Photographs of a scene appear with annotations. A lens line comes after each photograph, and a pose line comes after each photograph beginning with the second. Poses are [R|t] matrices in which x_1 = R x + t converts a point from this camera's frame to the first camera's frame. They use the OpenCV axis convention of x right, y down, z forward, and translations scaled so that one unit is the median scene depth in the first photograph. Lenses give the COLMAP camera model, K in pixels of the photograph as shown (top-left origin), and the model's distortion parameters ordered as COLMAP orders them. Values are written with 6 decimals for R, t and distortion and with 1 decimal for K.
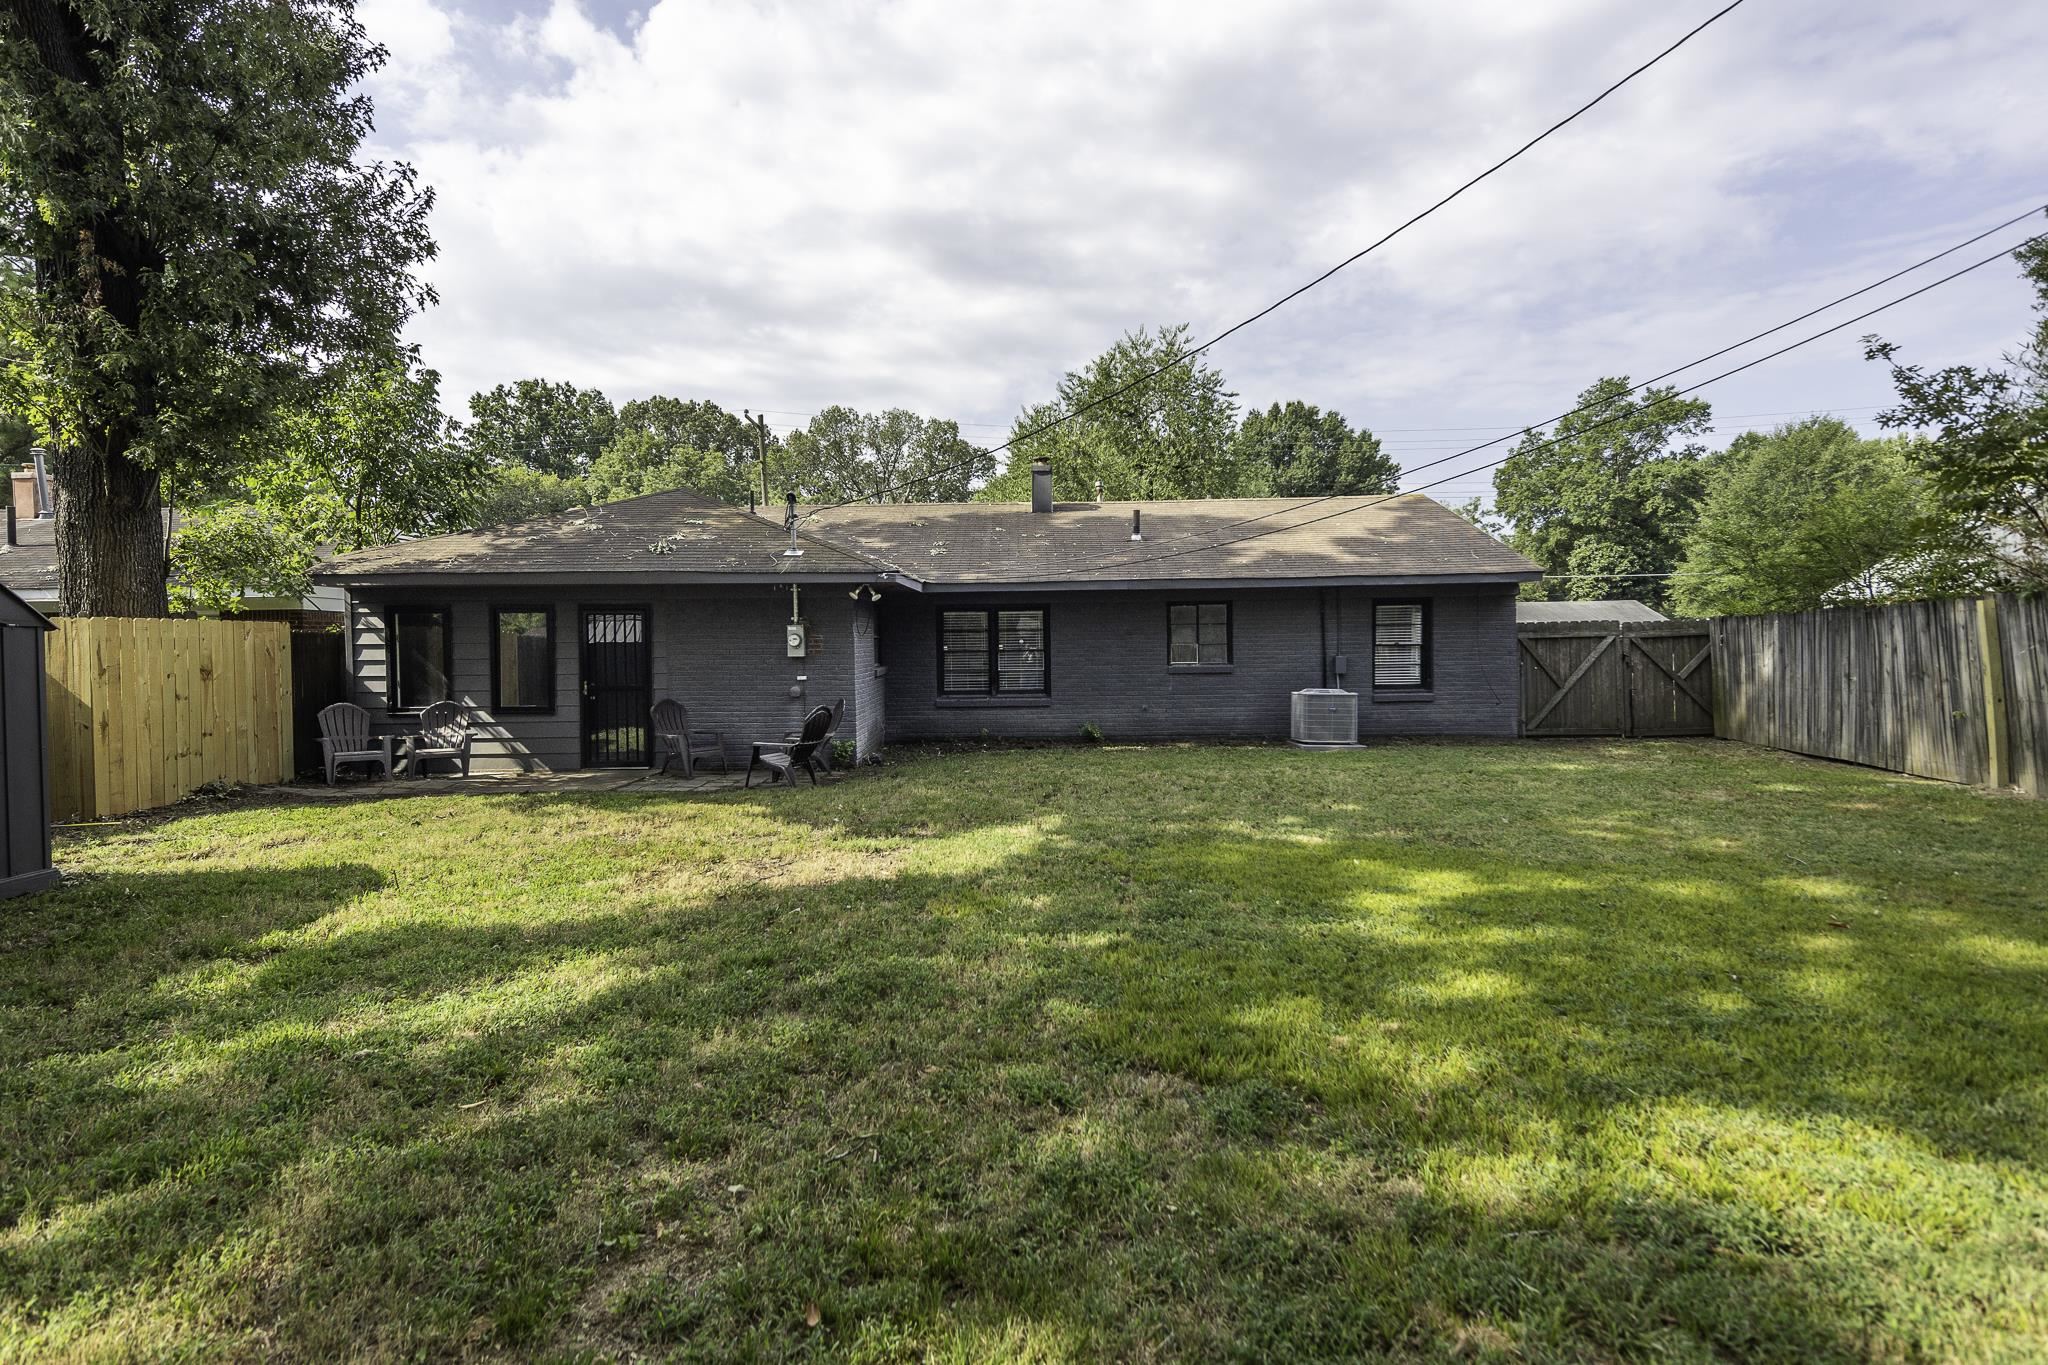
lens RADIAL K [[970.8, 0, 1013.9], [0, 970.8, 663.4], [0, 0, 1]] dist [0.051176, -0.021154]
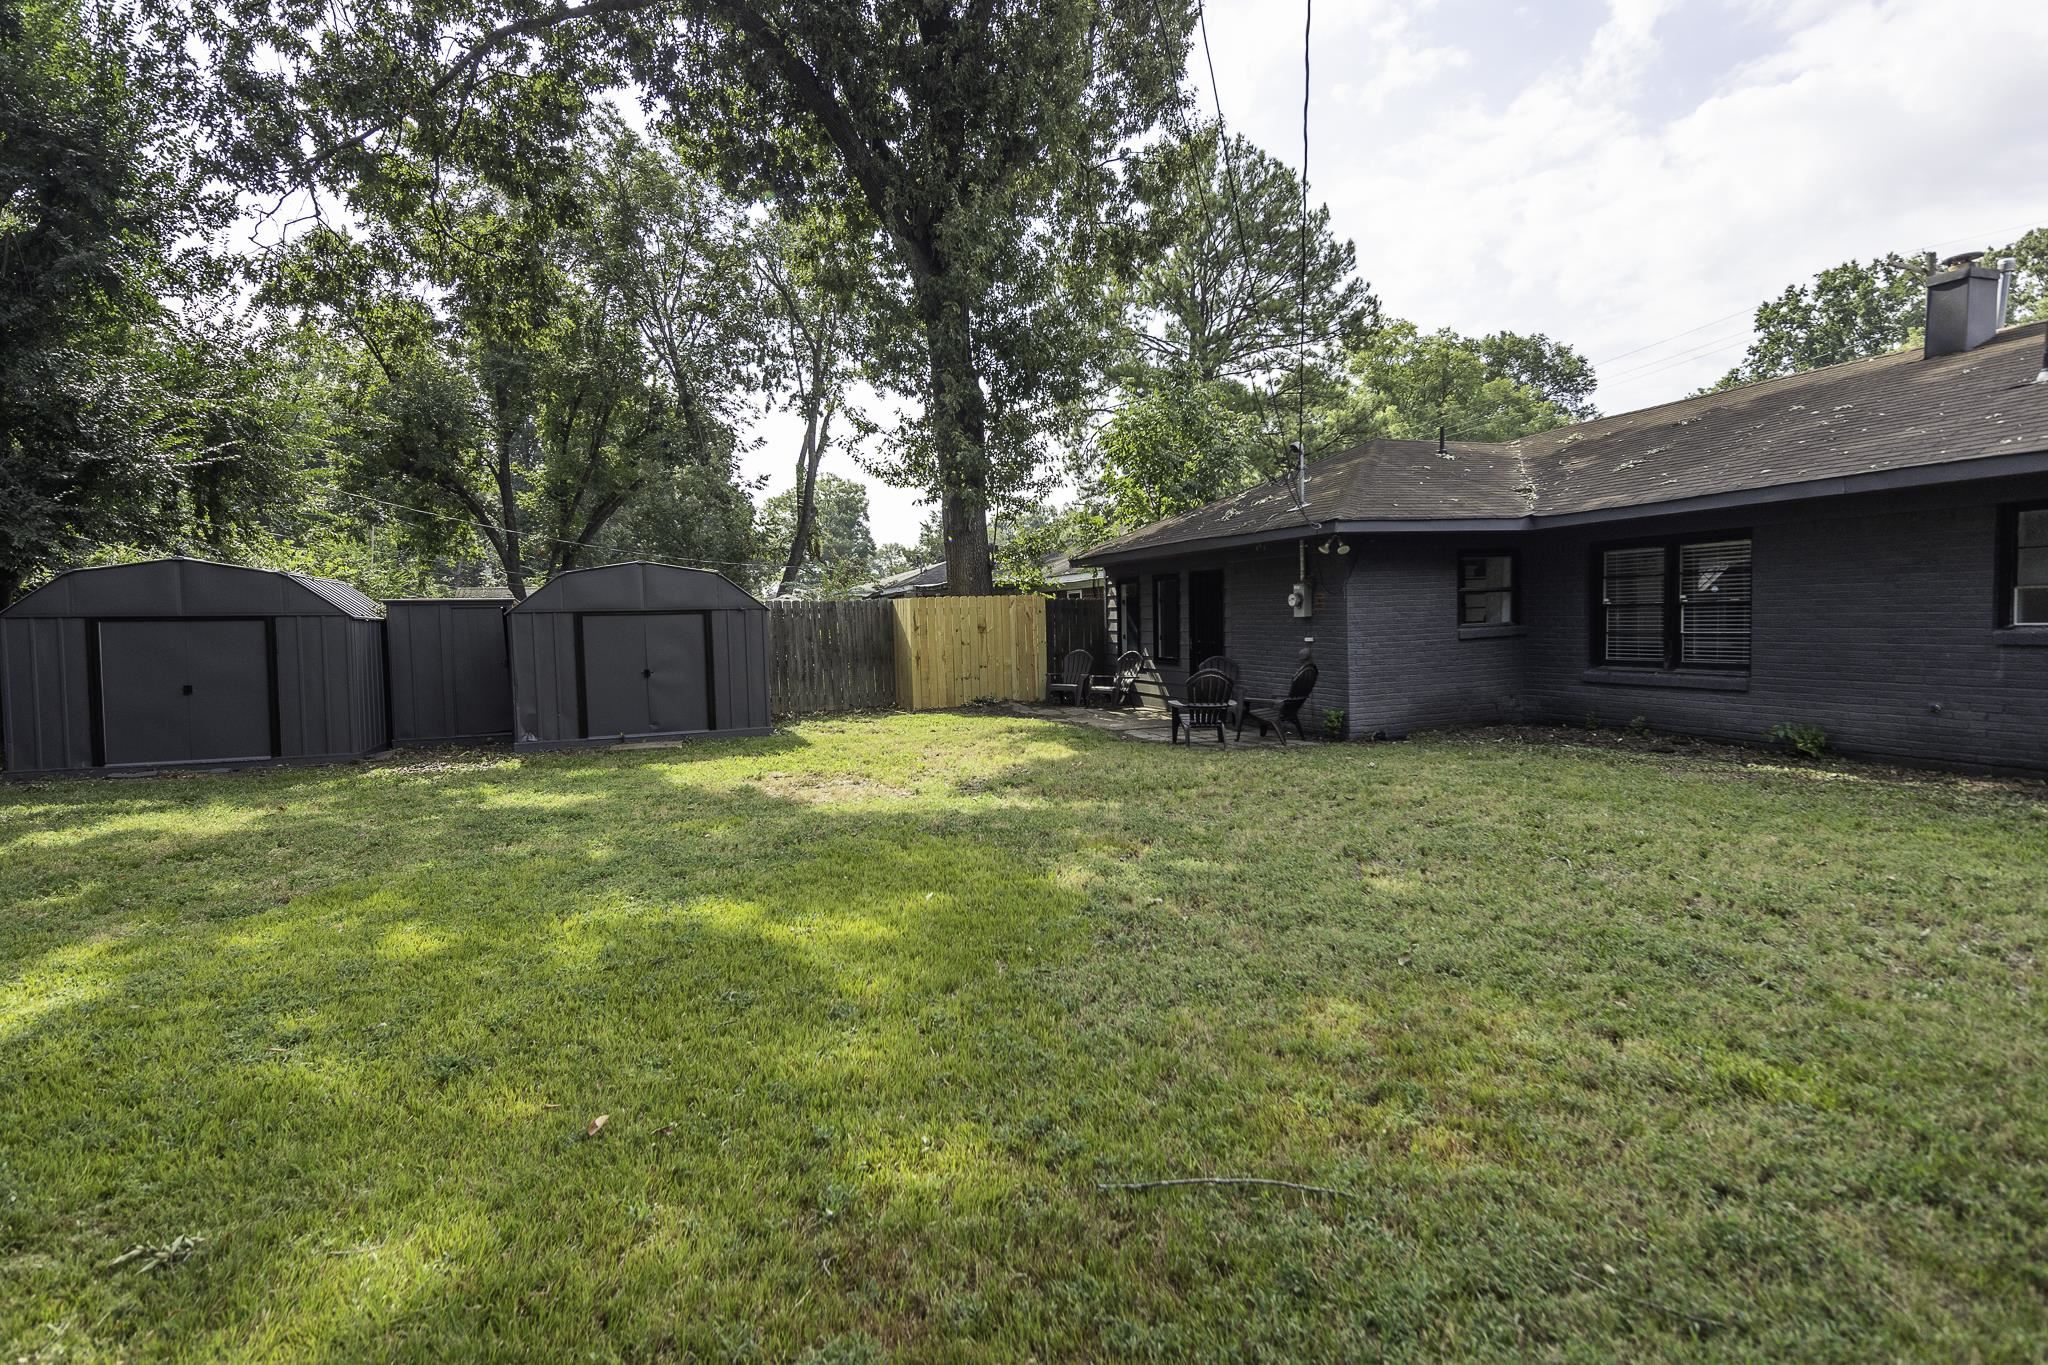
lens RADIAL K [[966.3, 0, 1003.0], [0, 966.3, 653.2], [0, 0, 1]] dist [0.043034, -0.020582]
pose [[0.345232, 0.036825, -0.937795, 0.465912], [0.007888, 0.999081, 0.042135, -0.011450], [0.938484, -0.021944, 0.344624, 0.327590]]
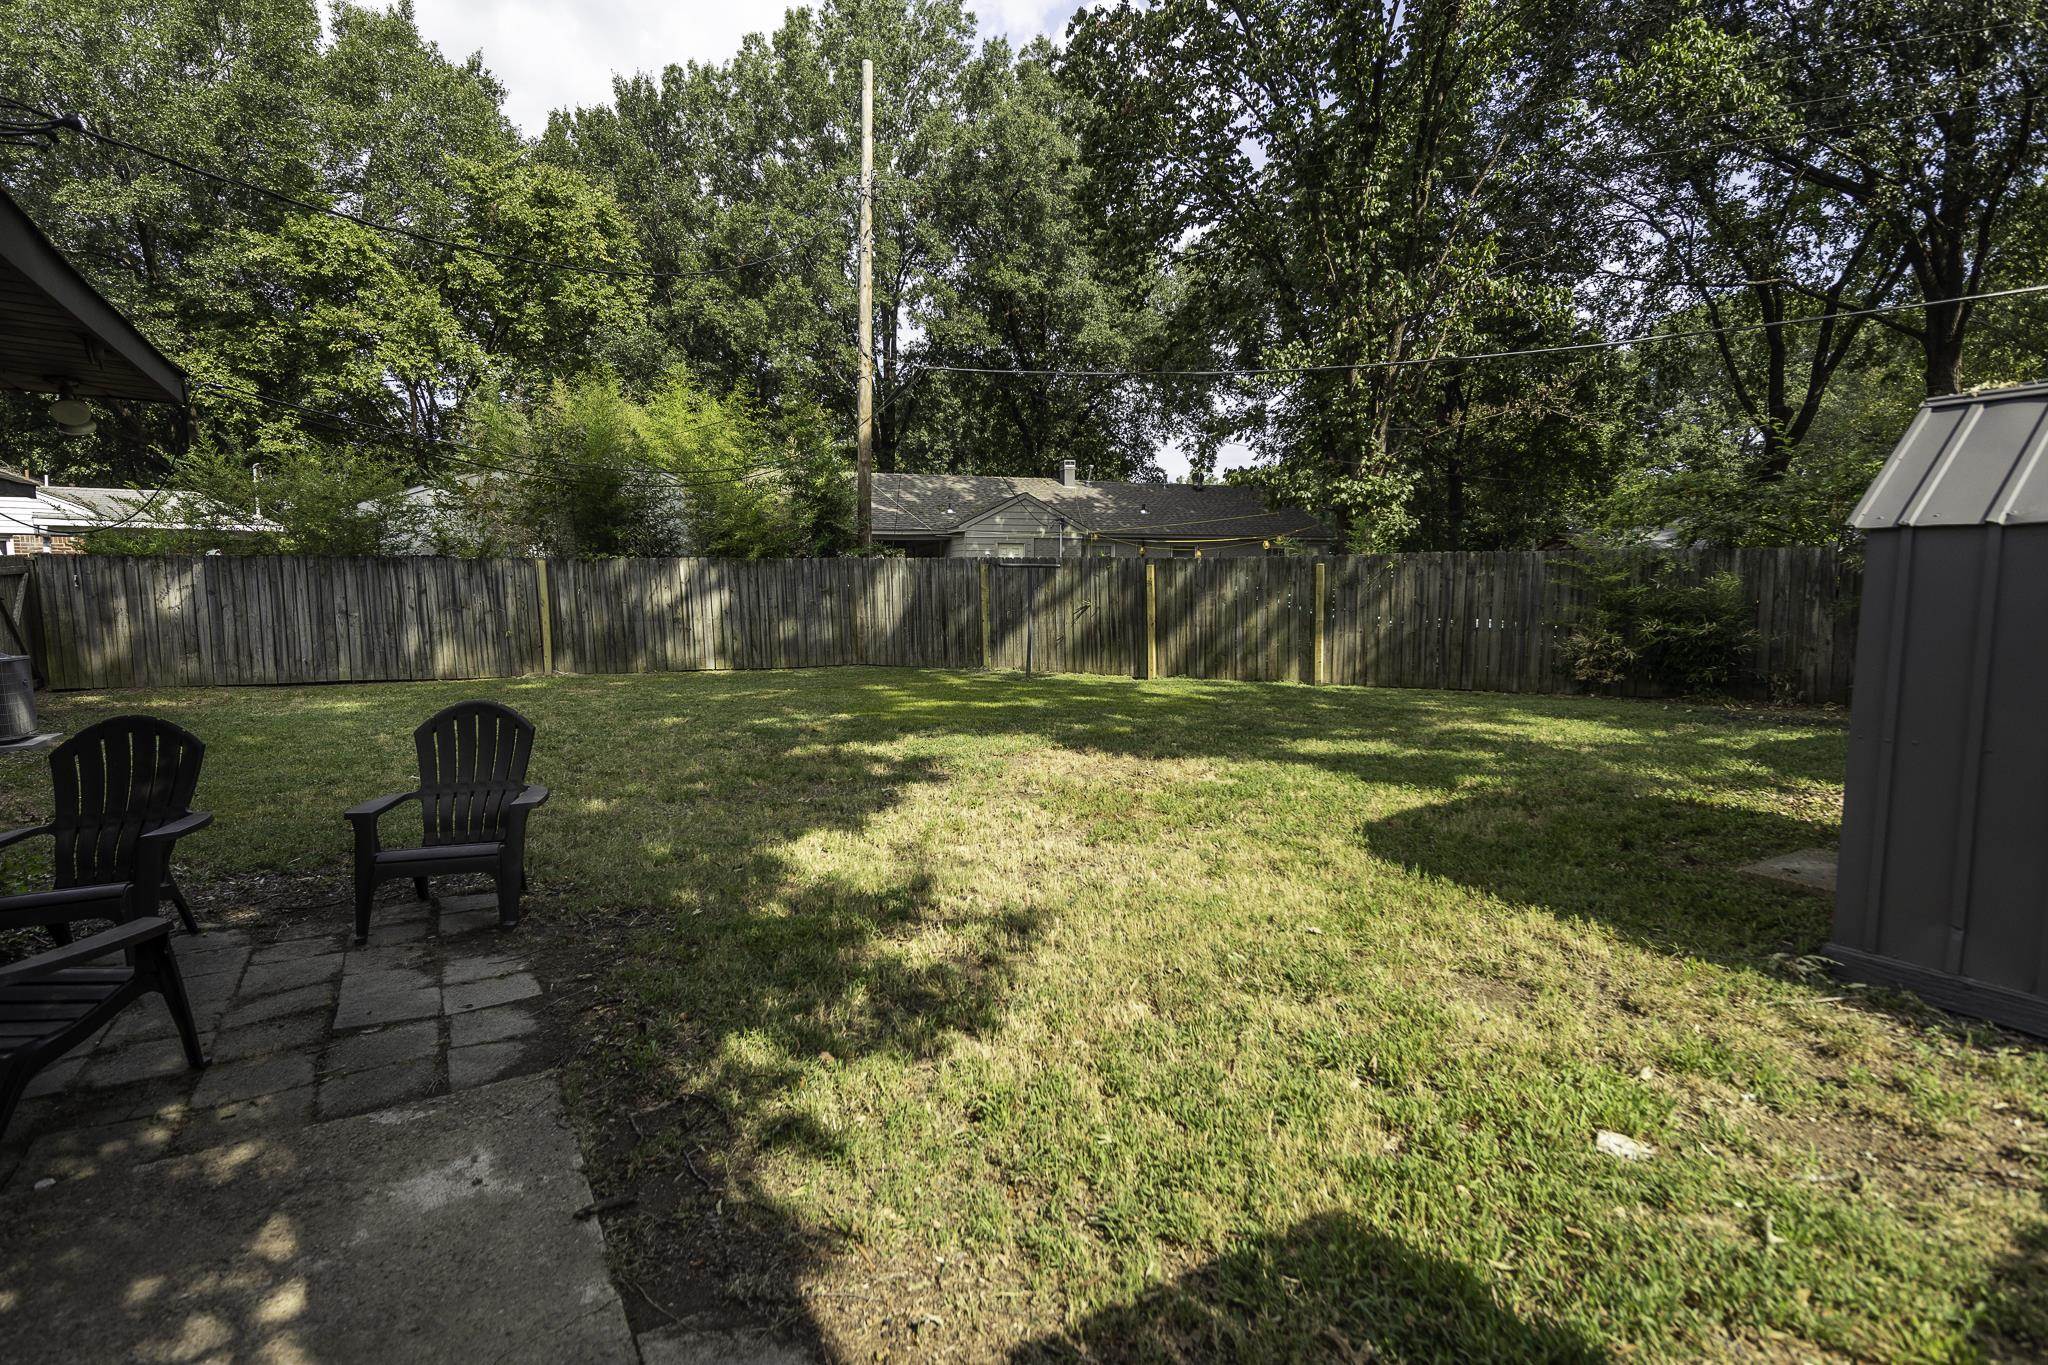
lens RADIAL K [[970.8, 0, 1013.9], [0, 970.8, 663.4], [0, 0, 1]] dist [0.051176, -0.021154]
pose [[-0.553158, -0.060949, 0.830844, -0.516021], [0.014406, 0.996471, 0.082690, -0.007104], [-0.832952, 0.057709, -0.550328, 0.743672]]
